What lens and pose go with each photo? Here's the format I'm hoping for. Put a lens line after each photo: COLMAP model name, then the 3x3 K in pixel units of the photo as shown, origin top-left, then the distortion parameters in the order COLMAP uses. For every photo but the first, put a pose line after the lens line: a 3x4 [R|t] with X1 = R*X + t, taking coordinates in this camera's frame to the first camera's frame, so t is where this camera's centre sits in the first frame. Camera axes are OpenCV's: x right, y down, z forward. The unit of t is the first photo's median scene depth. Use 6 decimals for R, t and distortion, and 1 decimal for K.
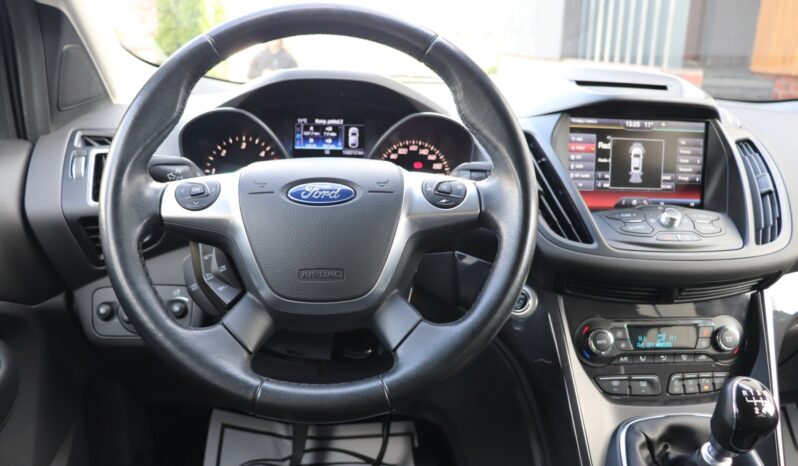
lens RADIAL K [[658.2, 0, 394.5], [0, 658.2, 226.3], [0, 0, 1]] dist [-0.180724, 0.154923]
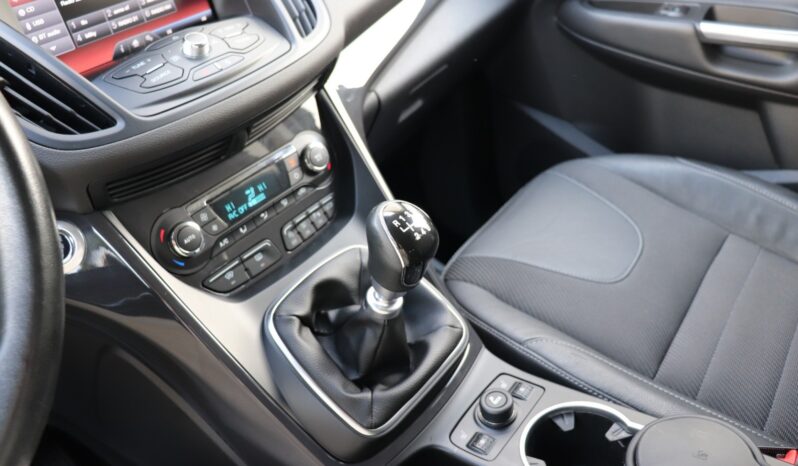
lens RADIAL K [[658.2, 0, 394.5], [0, 658.2, 226.3], [0, 0, 1]] dist [-0.180724, 0.154923]
pose [[0.659396, -0.496828, 0.564233, 0.063592], [0.336065, 0.866148, 0.369931, -0.028333], [-0.672501, -0.054313, 0.738101, 0.289503]]
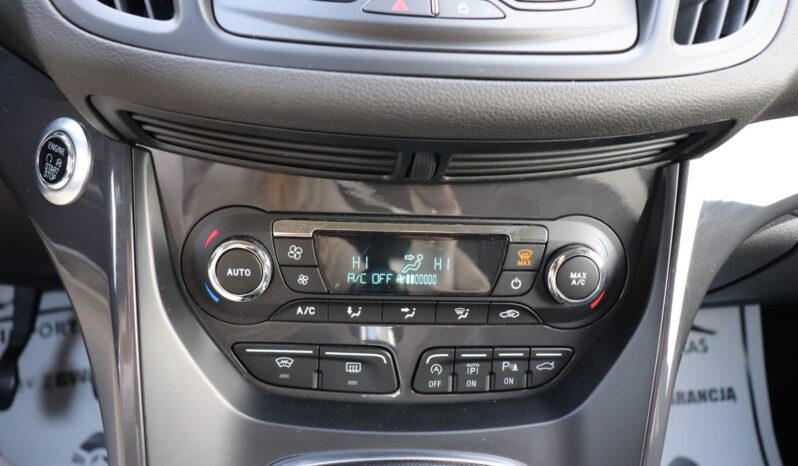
lens RADIAL K [[658.2, 0, 394.5], [0, 658.2, 226.3], [0, 0, 1]] dist [-0.180724, 0.154923]
pose [[0.999254, 0.037679, -0.008450, 0.414942], [-0.032950, 0.946086, 0.322236, 0.016864], [0.020136, -0.321717, 0.946622, 0.614084]]
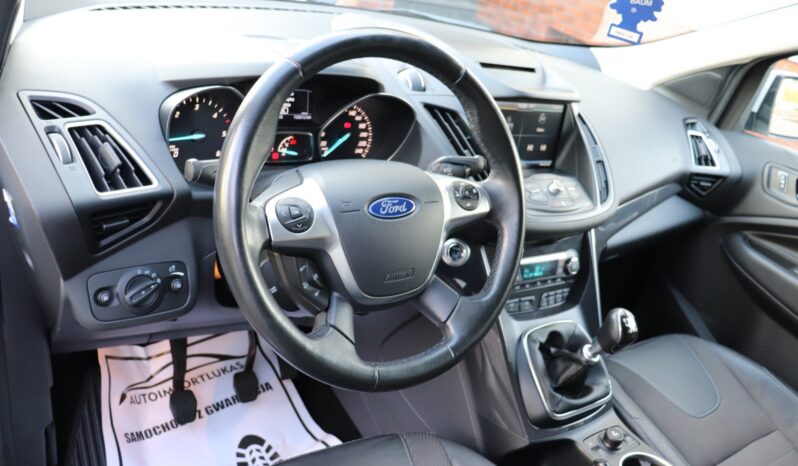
lens RADIAL K [[658.2, 0, 394.5], [0, 658.2, 226.3], [0, 0, 1]] dist [-0.180724, 0.154923]
pose [[0.862815, -0.067443, 0.501001, -0.574444], [-0.064959, 0.968053, 0.242187, -0.248064], [-0.501329, -0.241507, 0.830869, -0.015817]]
